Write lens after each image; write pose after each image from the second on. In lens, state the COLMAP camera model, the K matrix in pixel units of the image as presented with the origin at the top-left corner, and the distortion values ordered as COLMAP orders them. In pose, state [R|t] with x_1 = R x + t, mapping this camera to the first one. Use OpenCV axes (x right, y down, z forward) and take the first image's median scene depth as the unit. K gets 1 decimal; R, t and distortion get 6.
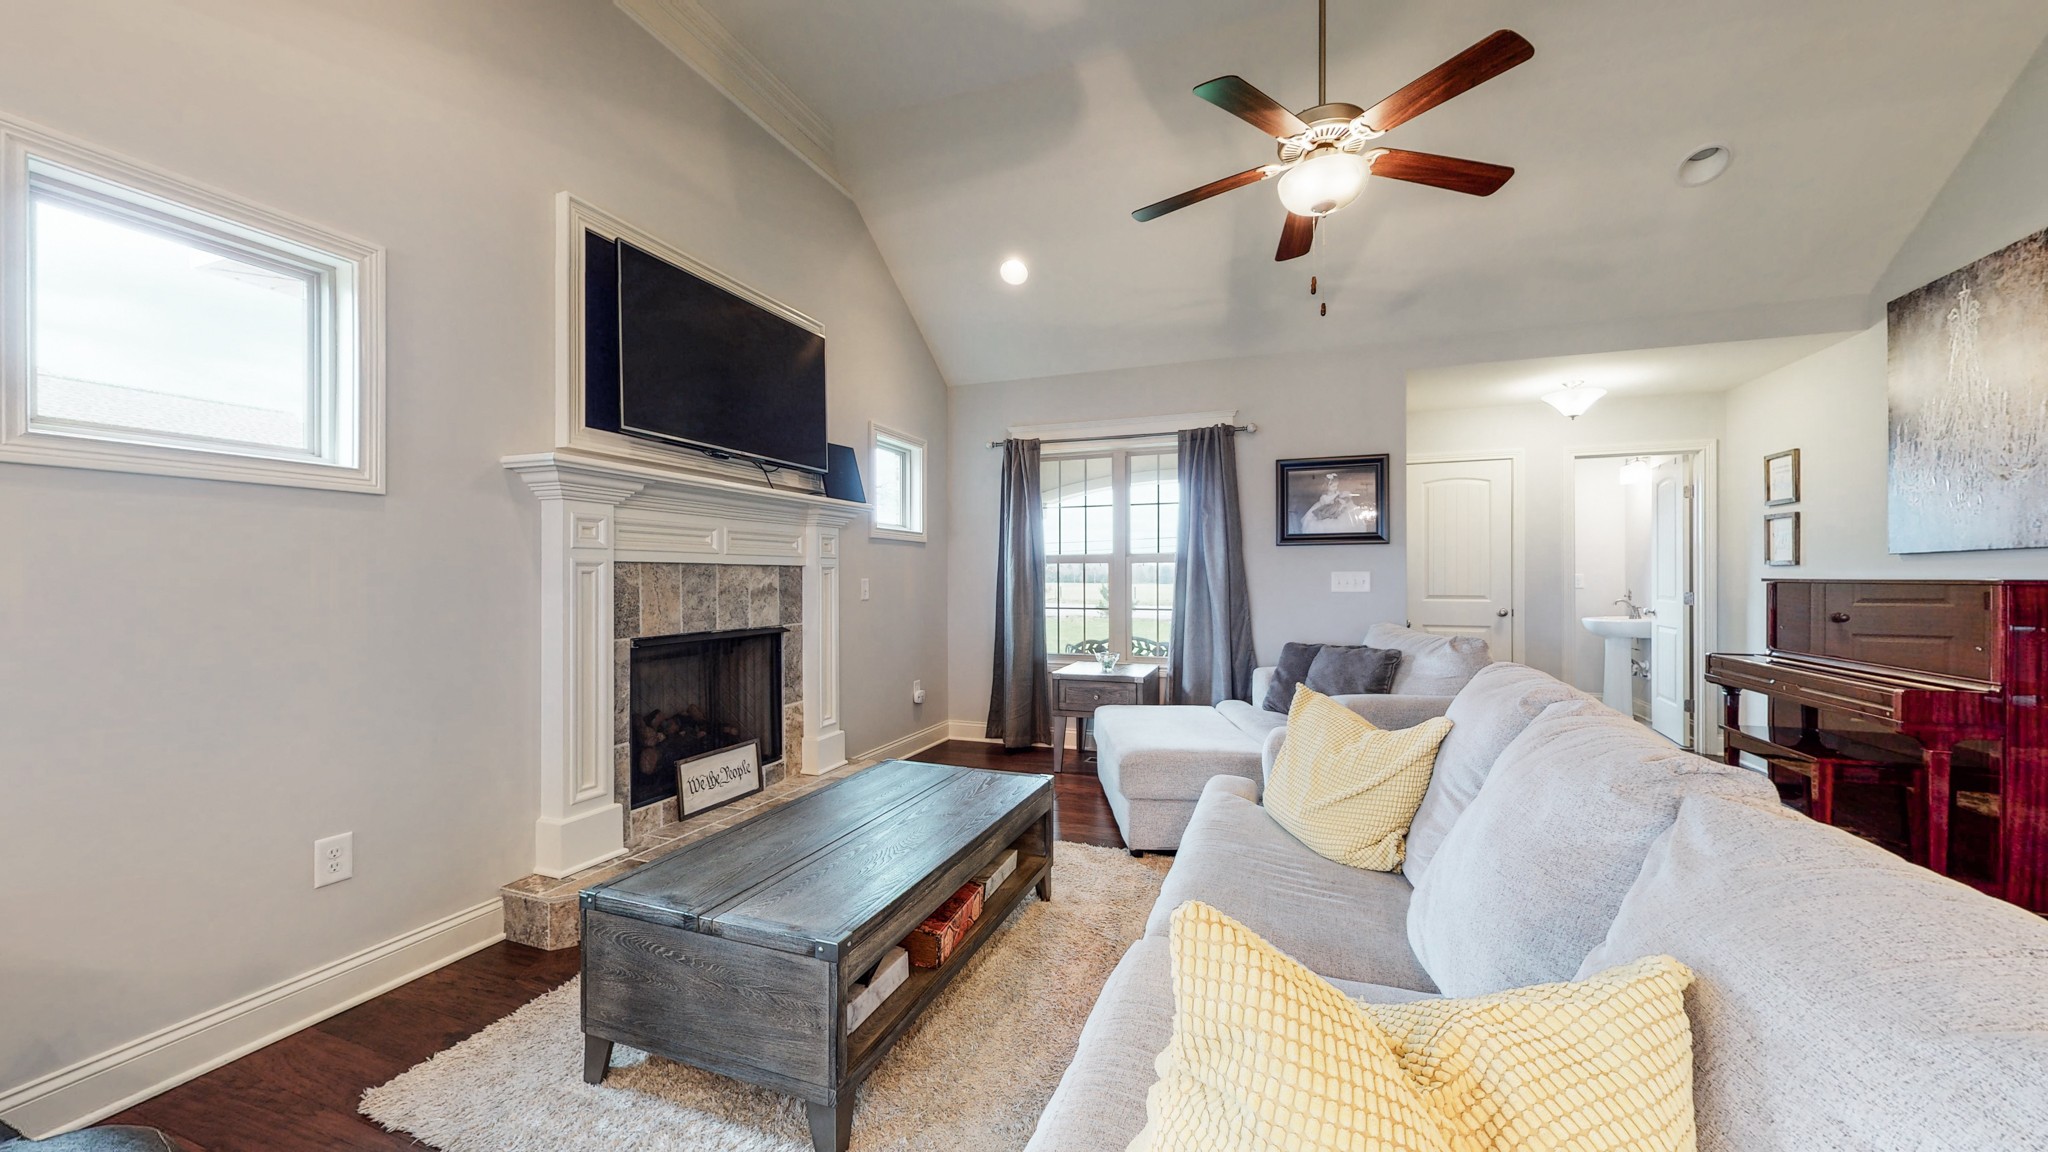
lens RADIAL K [[750.6, 0, 1024.1], [0, 750.6, 579.1], [0, 0, 1]] dist [0.000240, -0.000123]
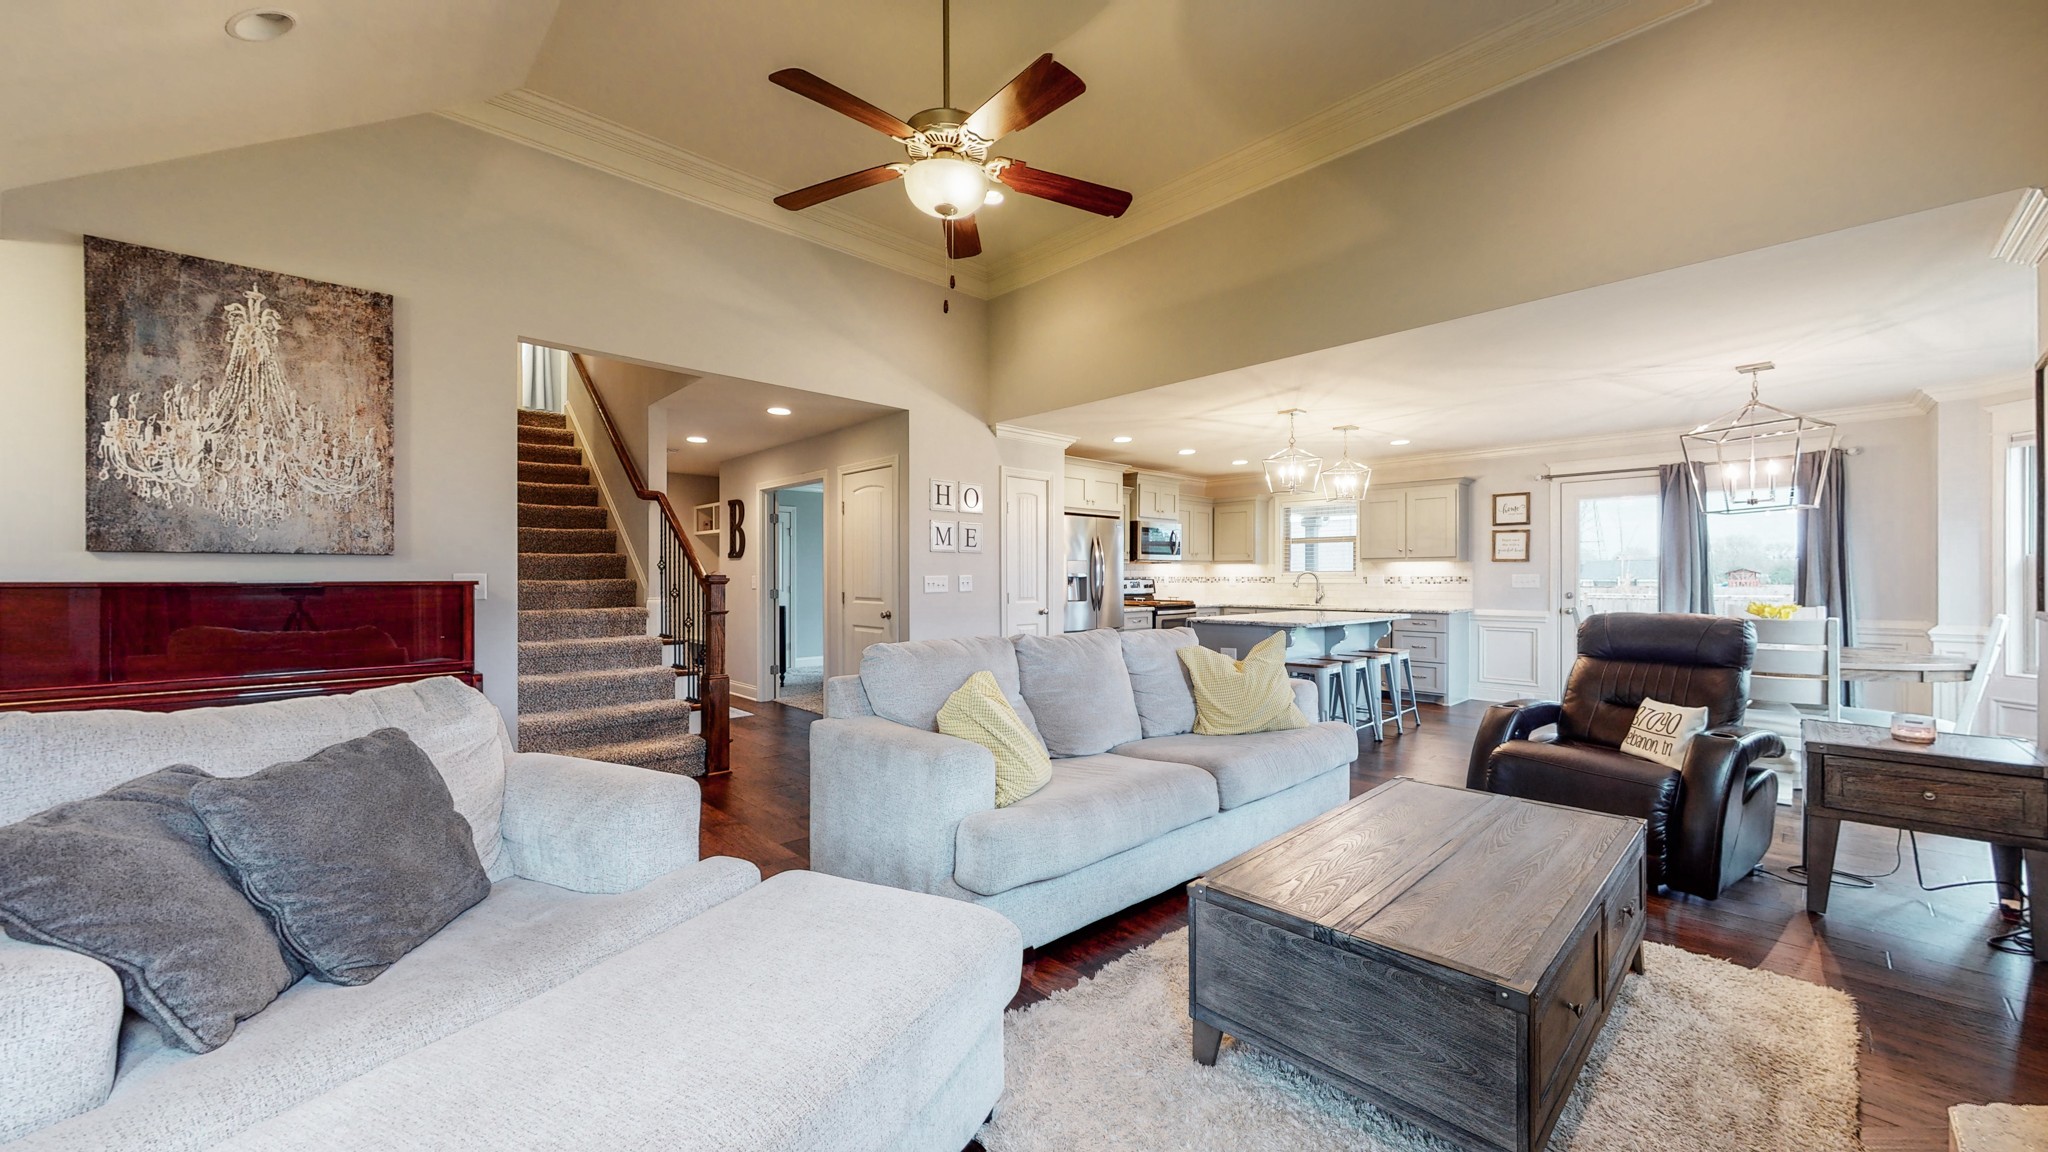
lens RADIAL K [[750.6, 0, 1024.1], [0, 750.6, 579.1], [0, 0, 1]] dist [0.000240, -0.000123]
pose [[-0.902217, 0.001148, 0.431281, -0.077947], [0.002454, 0.999994, 0.002473, -0.002549], [-0.431275, 0.003289, -0.902214, 1.138695]]
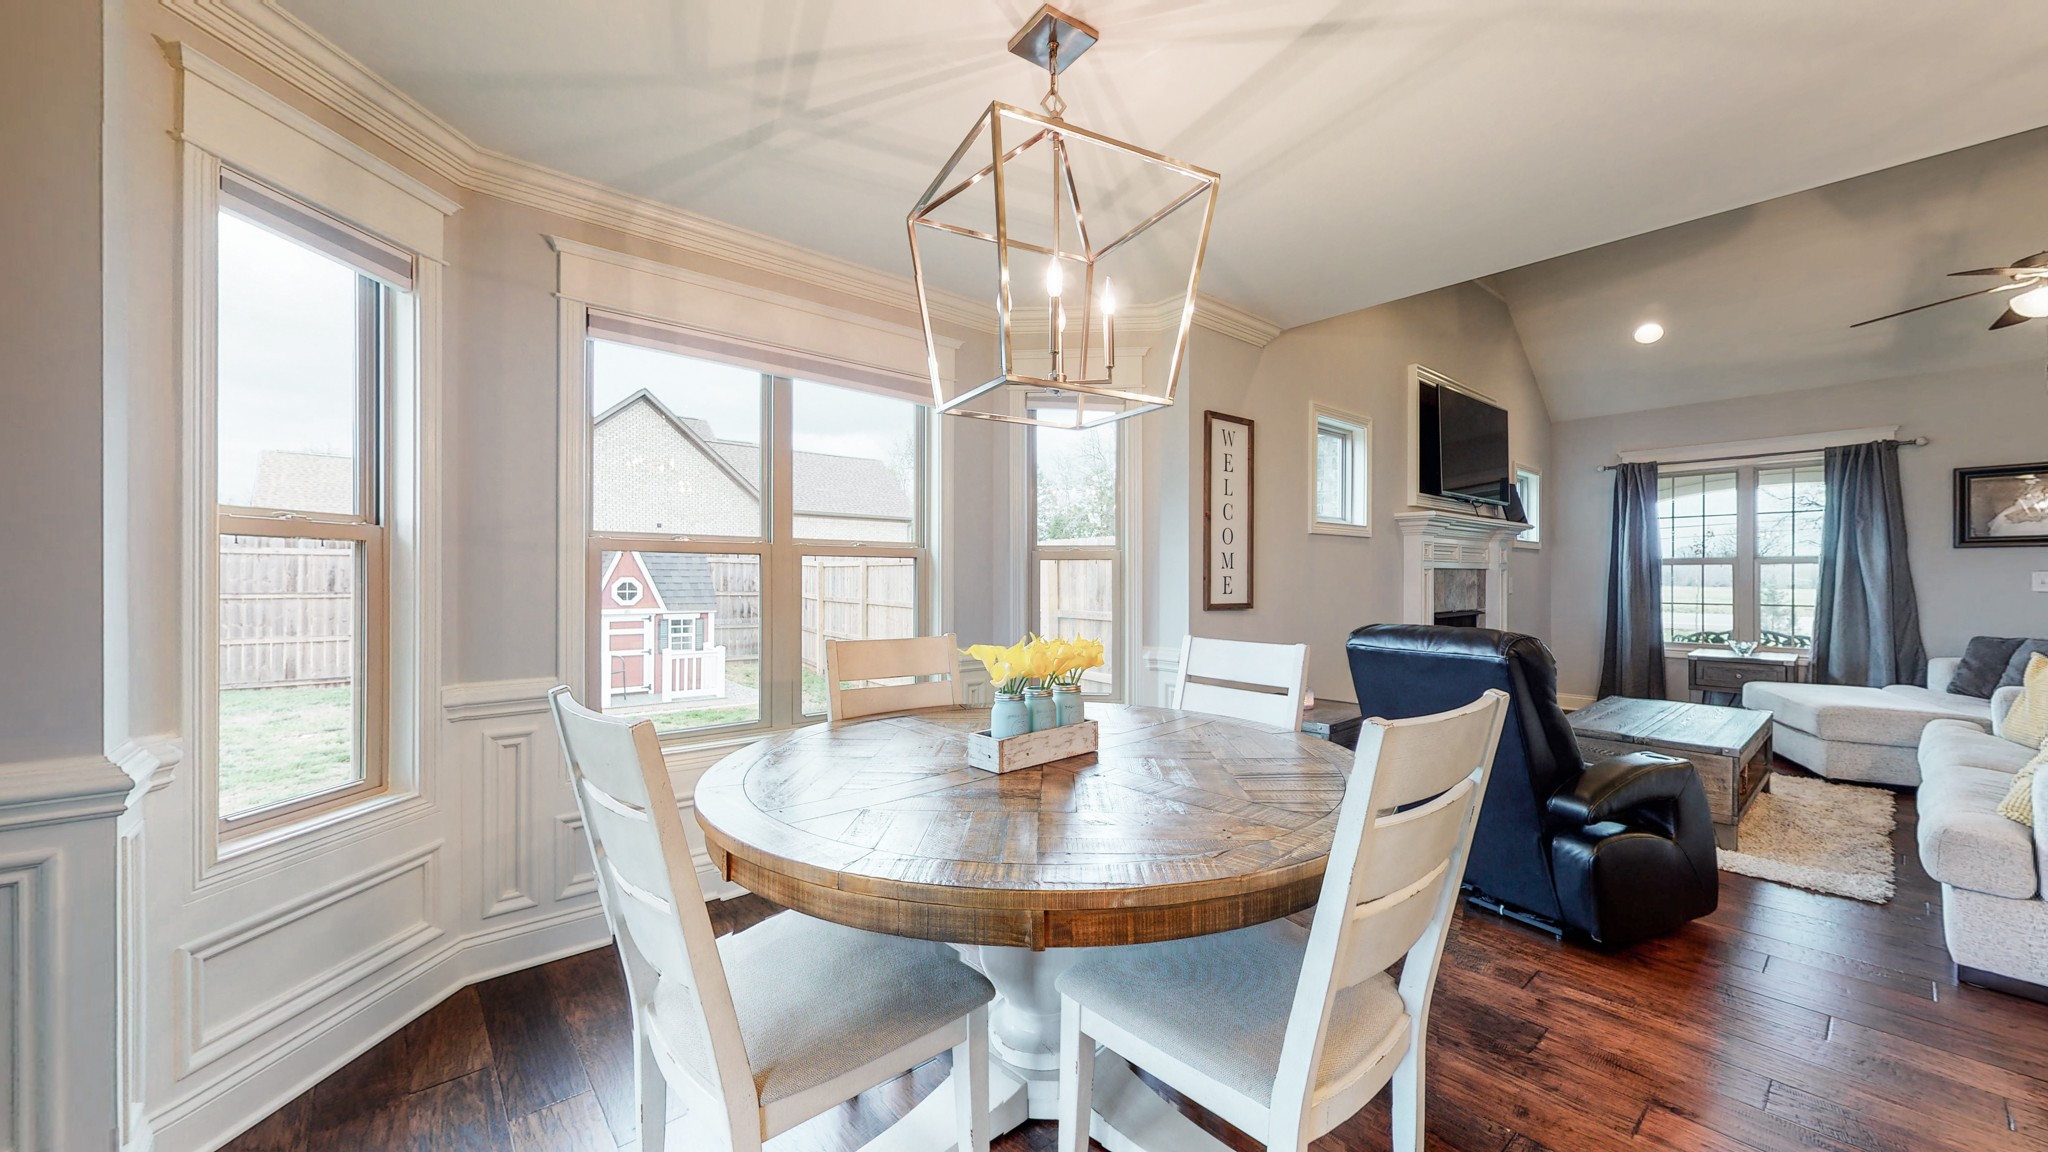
lens RADIAL K [[750.6, 0, 1024.1], [0, 750.6, 579.1], [0, 0, 1]] dist [0.000240, -0.000123]
pose [[0.878326, 0.001444, -0.478060, -0.375847], [-0.000518, 0.999998, 0.002069, -0.001175], [0.478062, -0.001570, 0.878325, -0.686016]]
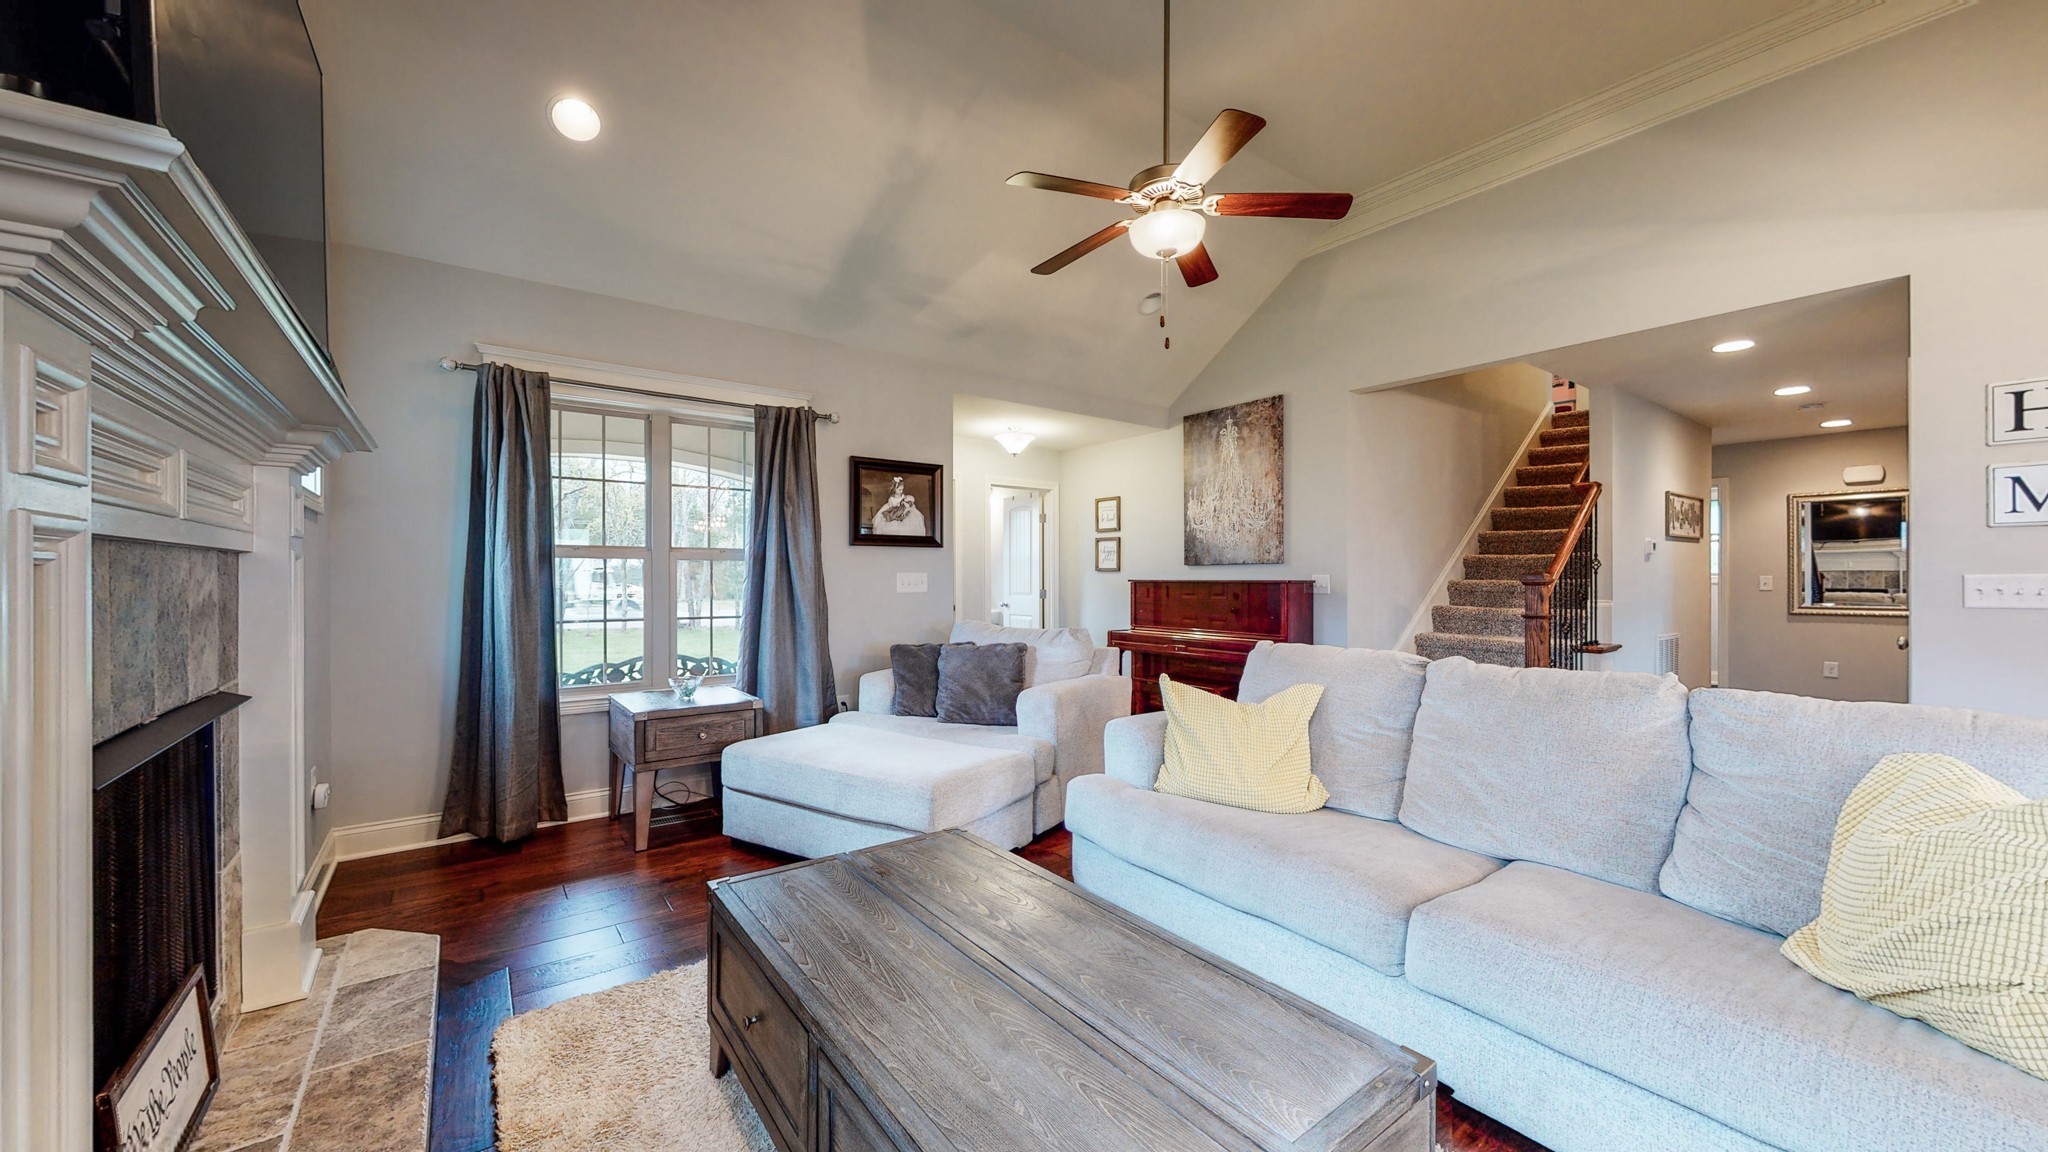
lens RADIAL K [[750.6, 0, 1024.1], [0, 750.6, 579.1], [0, 0, 1]] dist [0.000240, -0.000123]
pose [[0.537715, 0.000492, 0.843127, -0.412001], [0.000201, 1.000000, -0.000712, -0.000890], [-0.843127, 0.000552, 0.537715, 0.349124]]
